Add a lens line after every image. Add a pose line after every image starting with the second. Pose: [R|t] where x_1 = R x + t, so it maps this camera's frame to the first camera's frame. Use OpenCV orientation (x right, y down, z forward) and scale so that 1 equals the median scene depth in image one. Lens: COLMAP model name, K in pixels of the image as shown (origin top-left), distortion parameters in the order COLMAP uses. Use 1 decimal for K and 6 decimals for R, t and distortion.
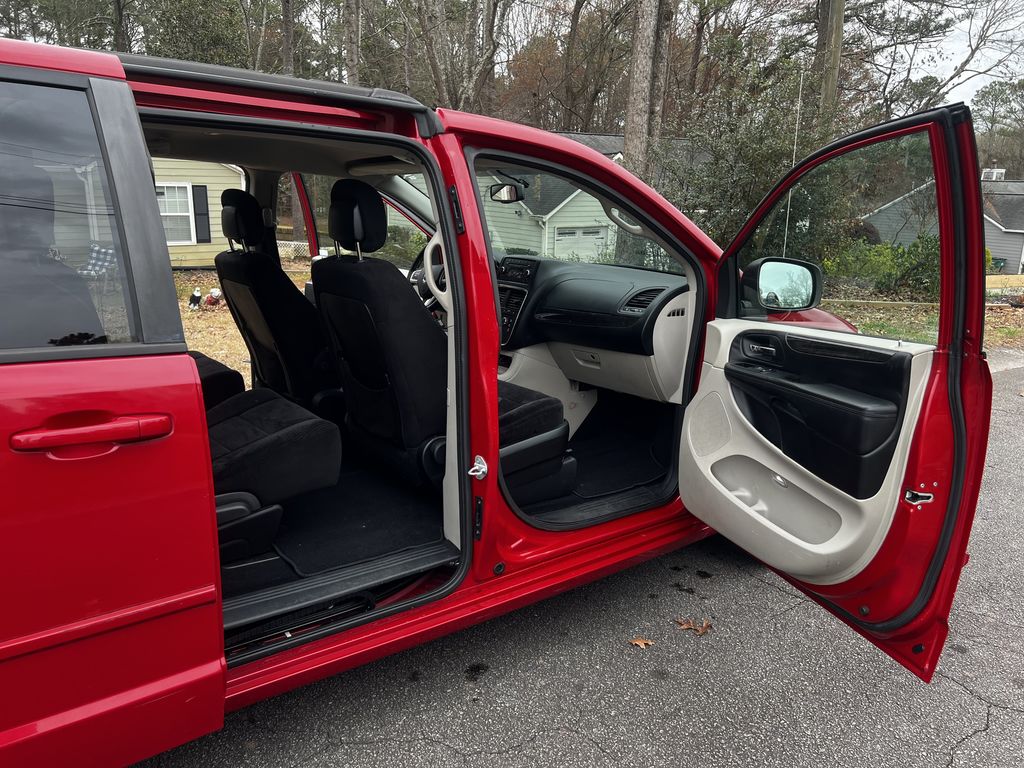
lens RADIAL K [[773.0, 0, 527.1], [0, 773.0, 375.9], [0, 0, 1]] dist [0.061671, -0.080021]
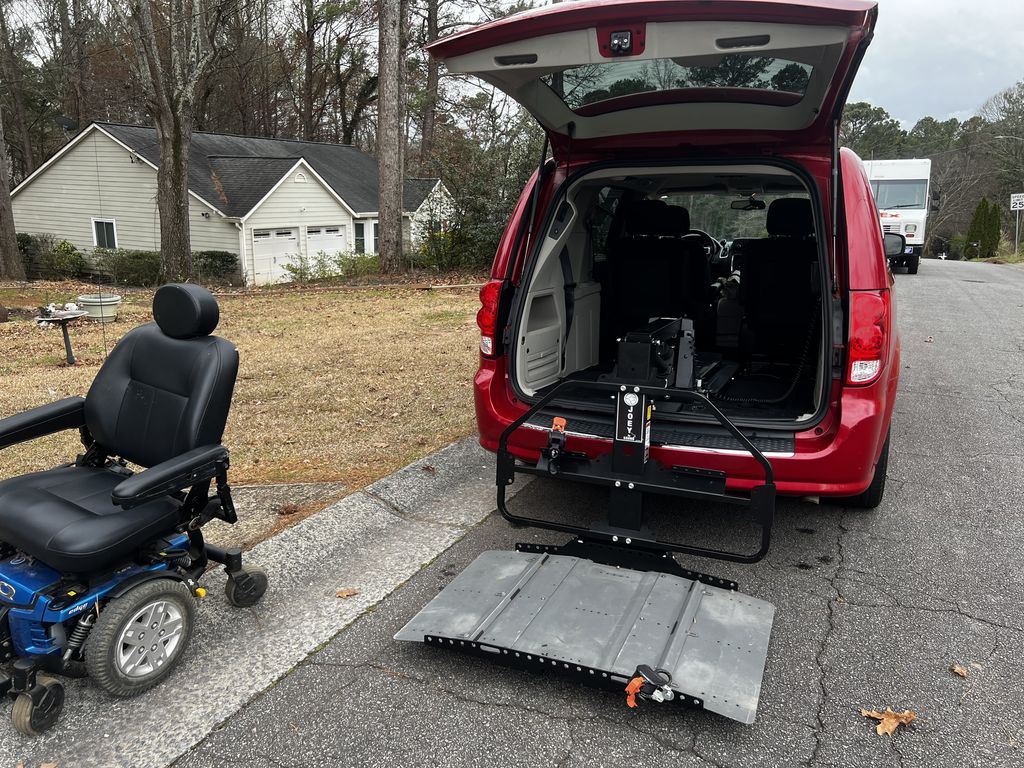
lens RADIAL K [[779.6, 0, 512.2], [0, 779.6, 377.6], [0, 0, 1]] dist [0.041916, -0.054026]
pose [[0.856762, -0.123072, 0.500812, -0.156972], [0.121575, 0.991937, 0.035780, 0.003889], [-0.501178, 0.030231, 0.864816, -0.036707]]
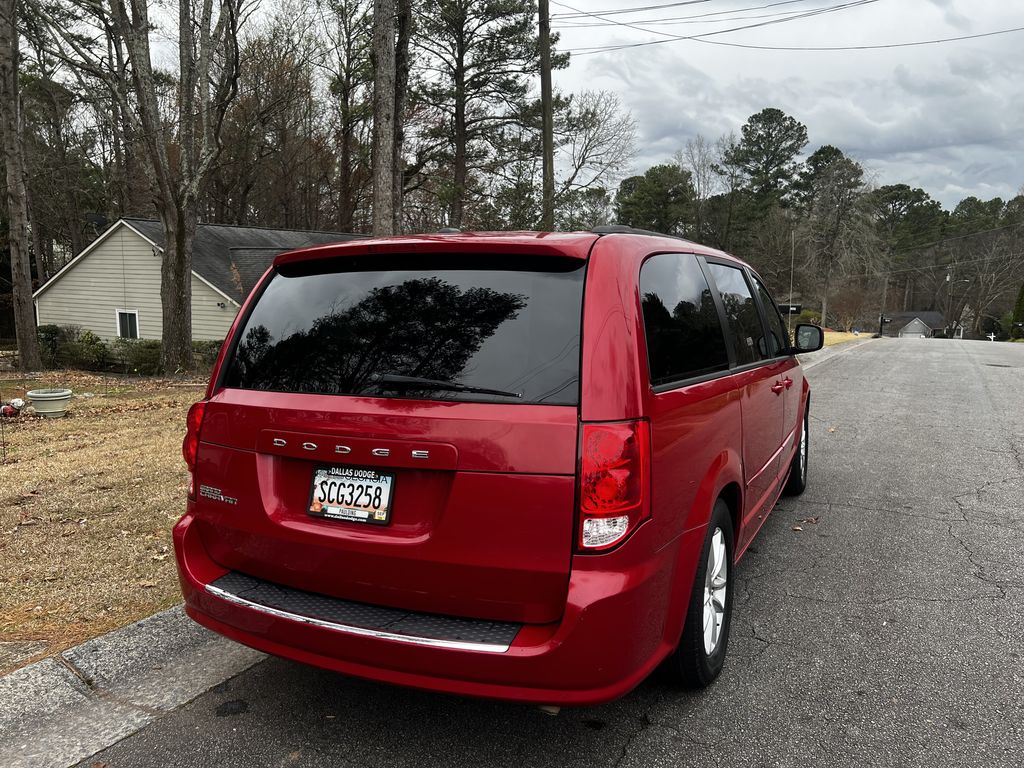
lens RADIAL K [[776.8, 0, 517.1], [0, 776.8, 384.9], [0, 0, 1]] dist [0.008937, -0.004962]
pose [[0.886173, -0.080241, 0.456354, -0.107917], [0.123335, 0.990208, -0.065390, 0.002622], [-0.446638, 0.114231, 0.887392, -0.035617]]
